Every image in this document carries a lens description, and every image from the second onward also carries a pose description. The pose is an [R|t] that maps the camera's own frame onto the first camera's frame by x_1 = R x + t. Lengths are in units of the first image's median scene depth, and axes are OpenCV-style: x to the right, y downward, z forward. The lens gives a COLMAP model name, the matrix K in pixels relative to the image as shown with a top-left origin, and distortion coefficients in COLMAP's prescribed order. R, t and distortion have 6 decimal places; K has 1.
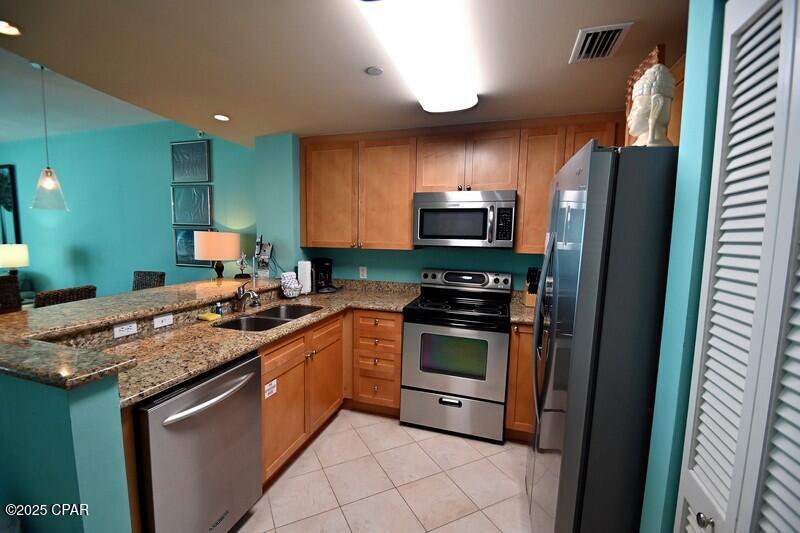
lens RADIAL K [[347.7, 0, 394.9], [0, 347.7, 273.0], [0, 0, 1]] dist [-0.002694, -0.007547]
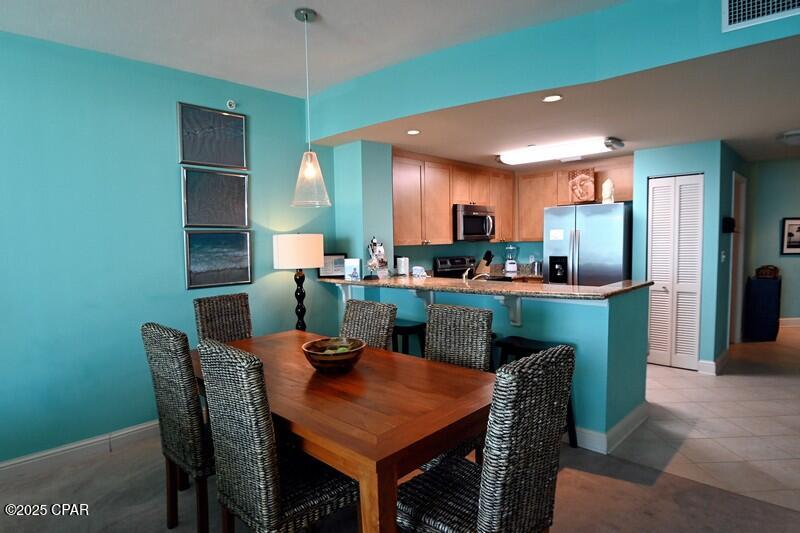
lens RADIAL K [[448.9, 0, 383.1], [0, 448.9, 272.4], [0, 0, 1]] dist [-0.024926, -0.000872]
pose [[0.460832, -0.092728, 0.882630, -1.627629], [0.120860, 0.991818, 0.041097, -0.057158], [-0.879219, 0.087736, 0.468269, 0.388031]]
